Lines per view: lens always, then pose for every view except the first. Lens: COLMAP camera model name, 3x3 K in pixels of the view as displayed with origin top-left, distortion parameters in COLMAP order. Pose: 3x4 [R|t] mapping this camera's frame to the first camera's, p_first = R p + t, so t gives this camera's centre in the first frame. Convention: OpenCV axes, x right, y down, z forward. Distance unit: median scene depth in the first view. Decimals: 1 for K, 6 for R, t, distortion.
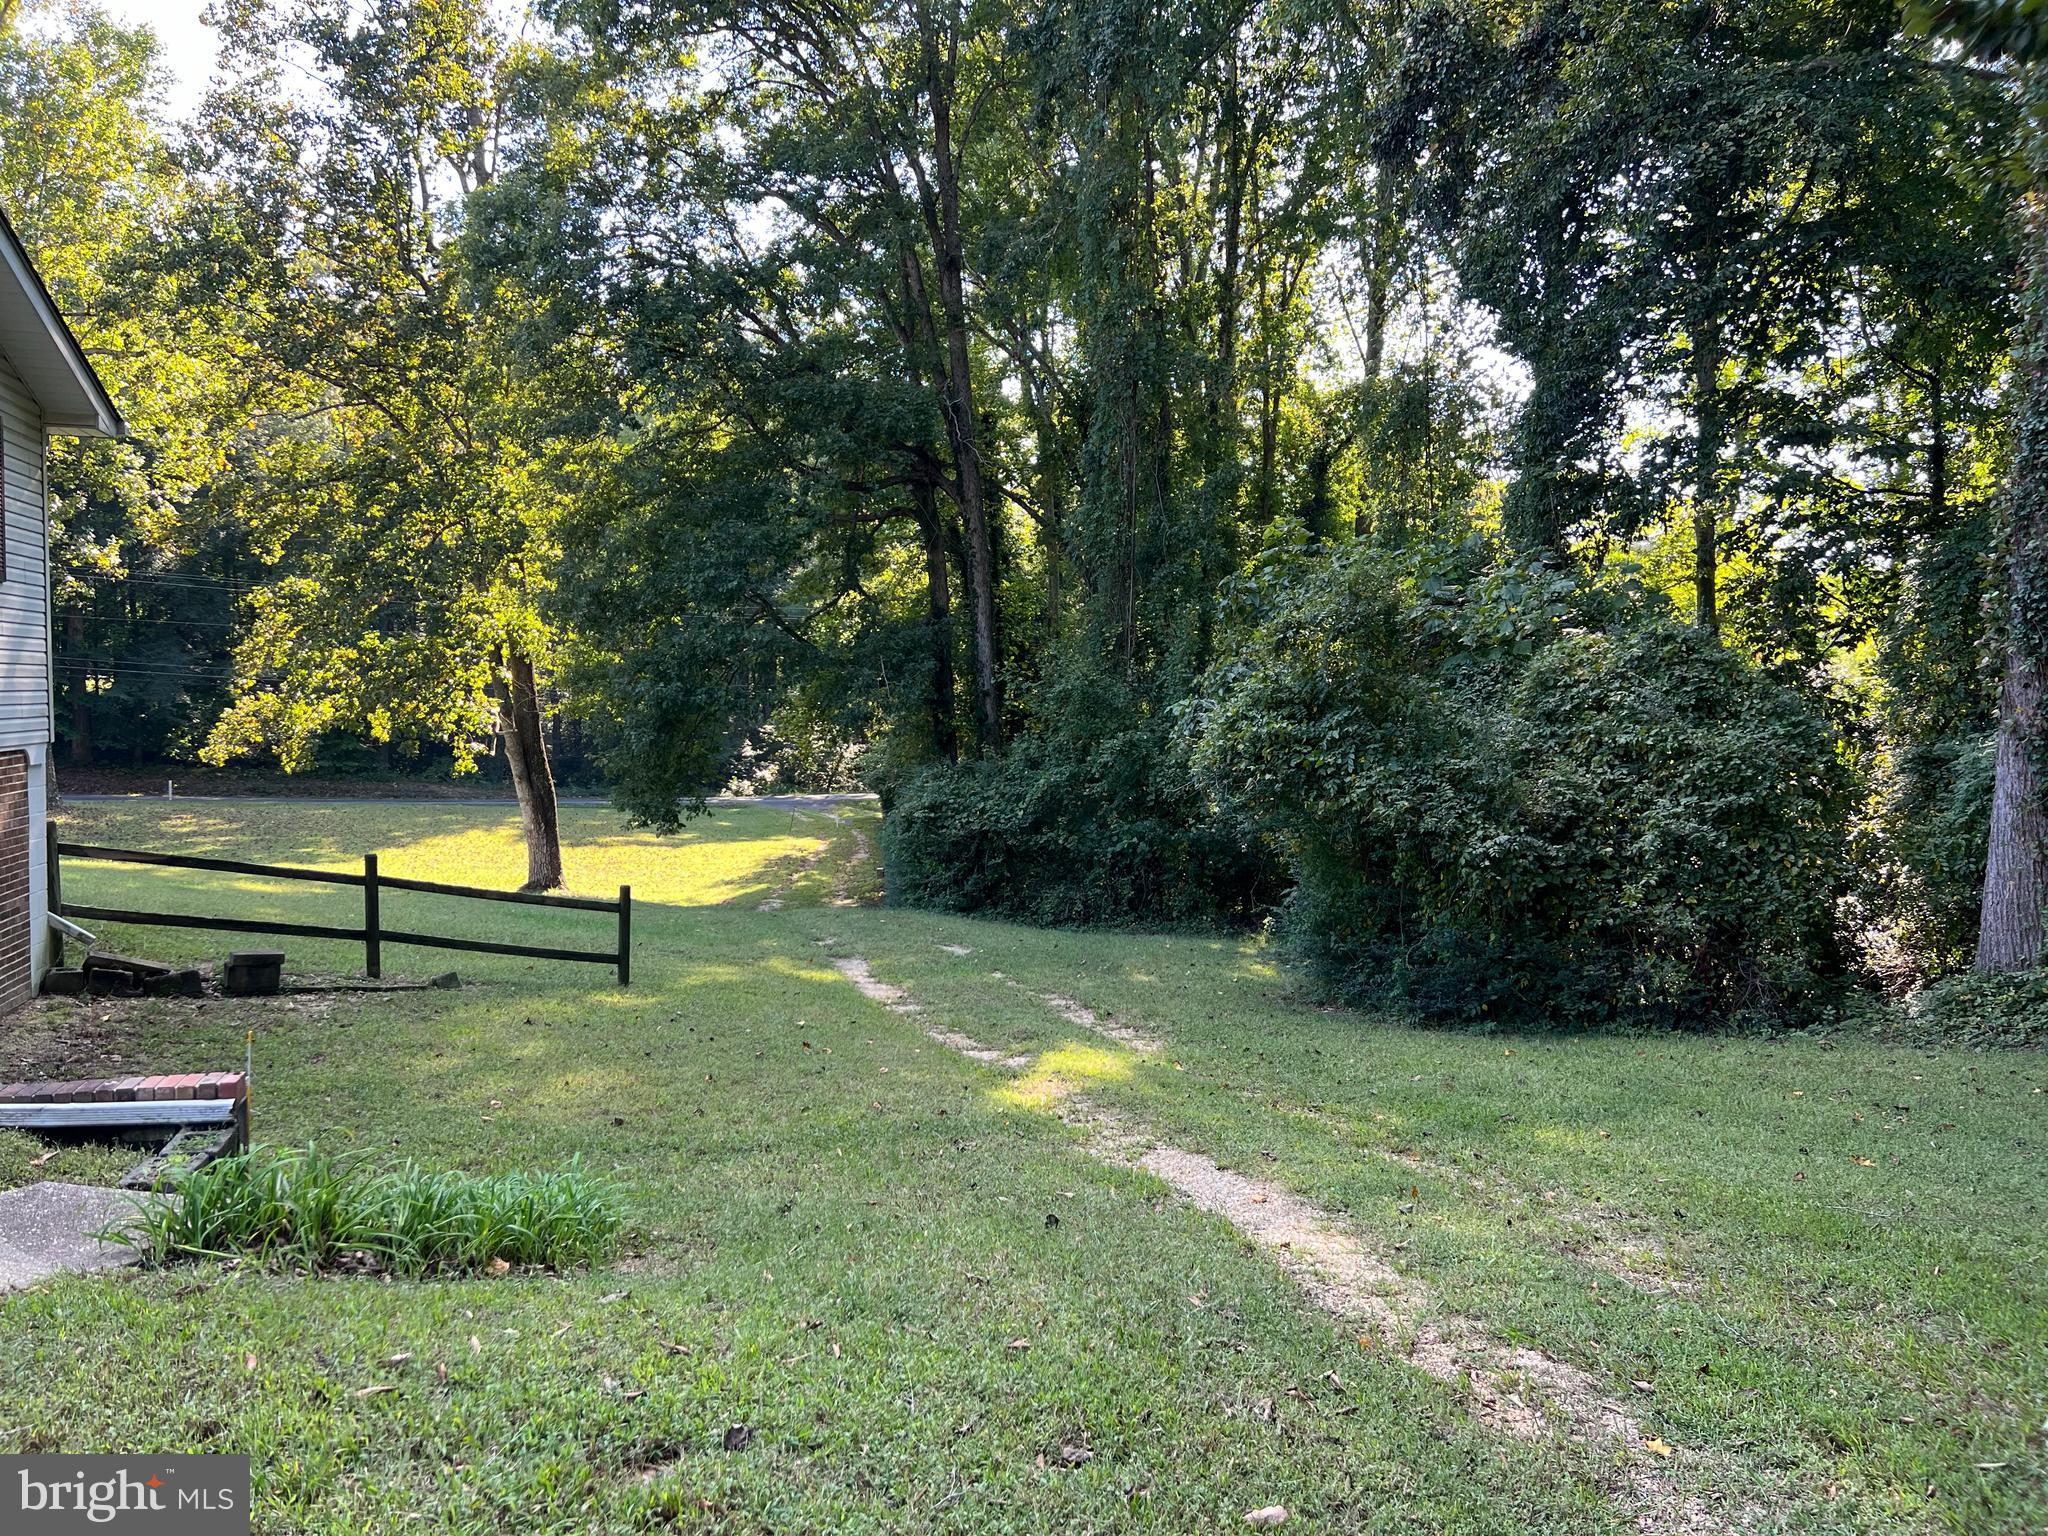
lens RADIAL K [[1536.8, 0, 1024.0], [0, 1536.8, 768.0], [0, 0, 1]] dist [-0.002706, -0.001383]
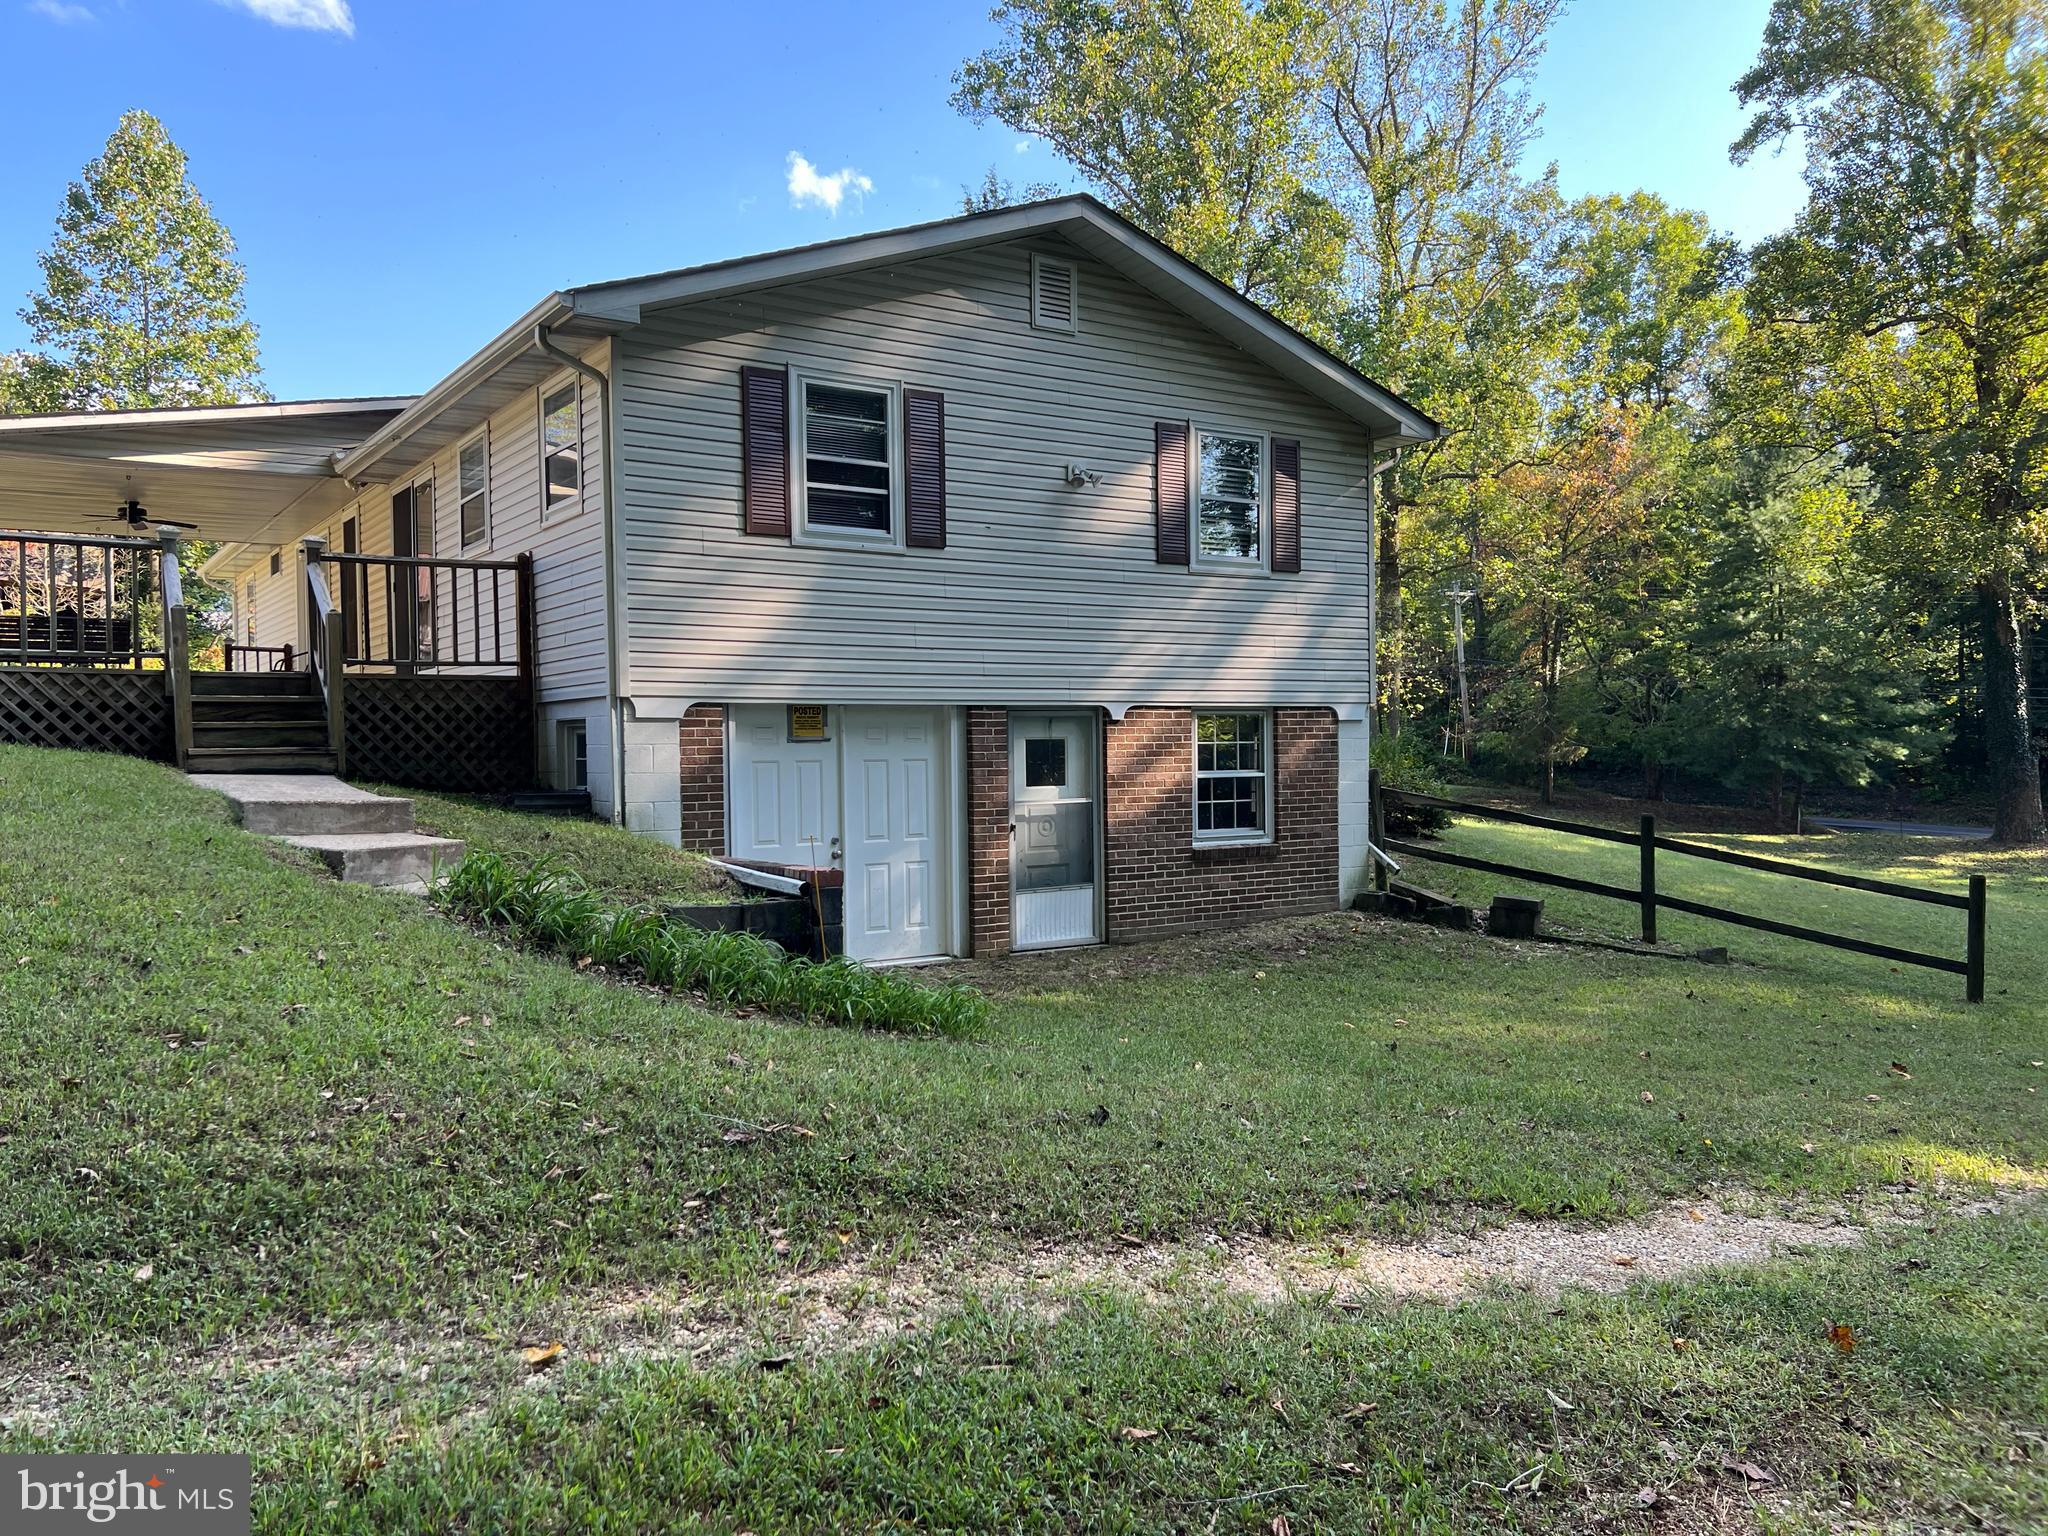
lens RADIAL K [[1553.9, 0, 1024.0], [0, 1553.9, 768.0], [0, 0, 1]] dist [0.082293, -0.090682]
pose [[0.320415, -0.006216, -0.947257, 0.353798], [-0.030488, 0.999393, -0.016871, 0.050935], [0.946786, 0.034285, 0.320031, 0.281306]]
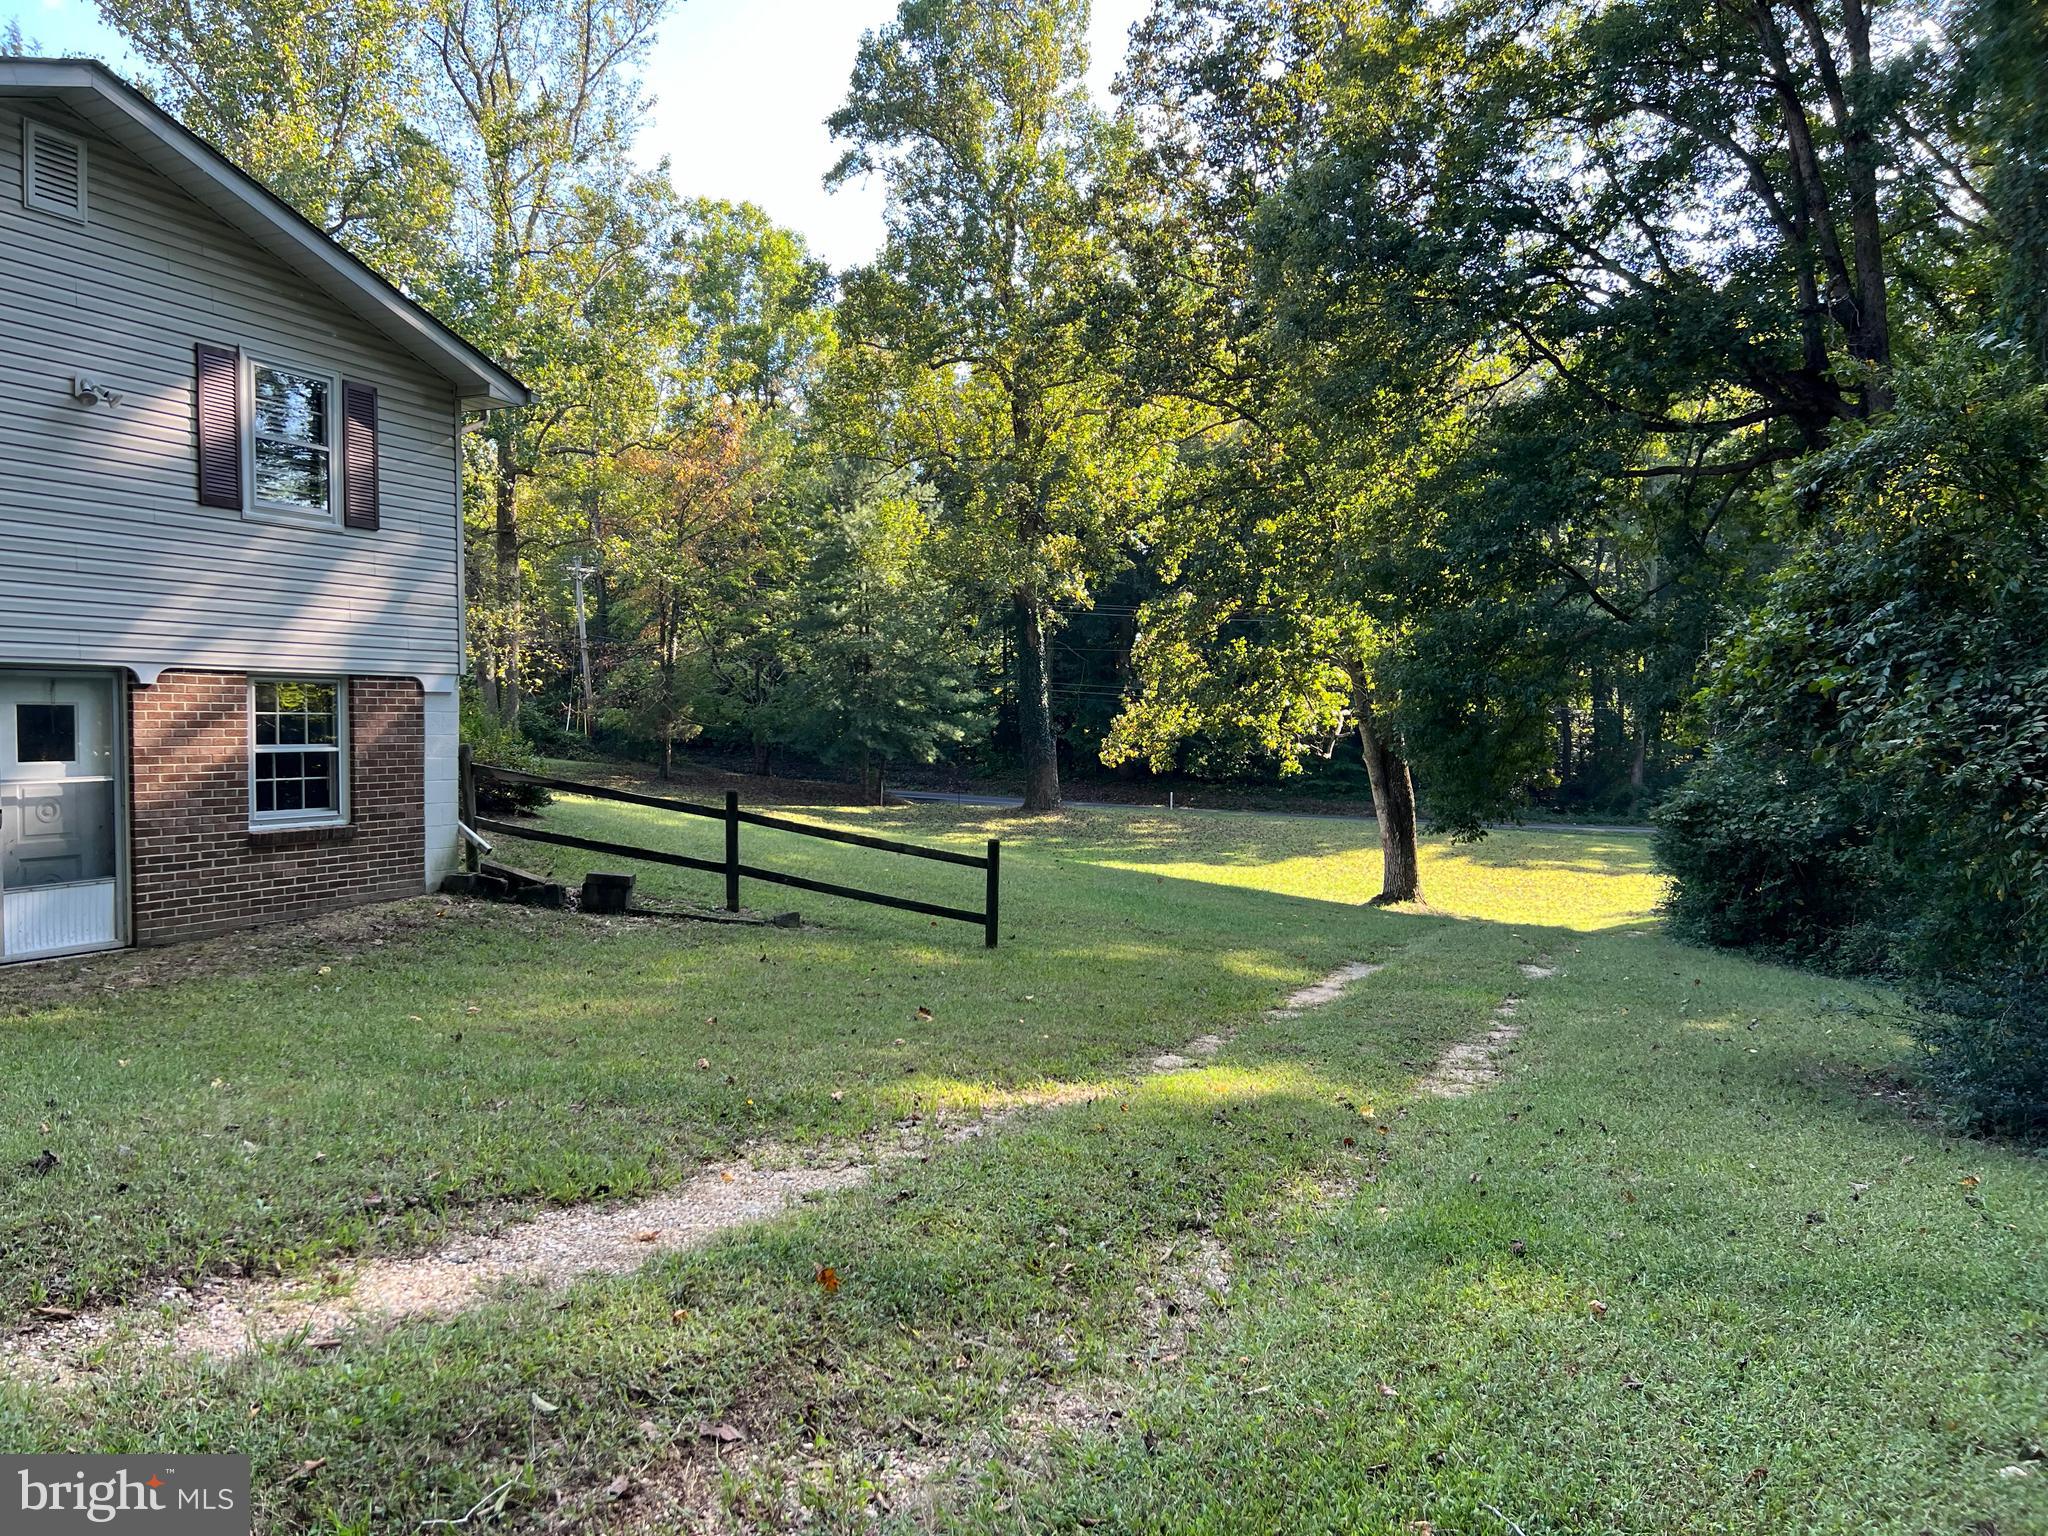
lens RADIAL K [[1540.1, 0, 1024.0], [0, 1540.1, 768.0], [0, 0, 1]] dist [0.083738, -0.093184]
pose [[0.763826, 0.008911, -0.645361, 0.351741], [-0.026368, 0.999501, -0.017406, 0.049781], [0.644884, 0.030312, 0.763680, 0.309586]]
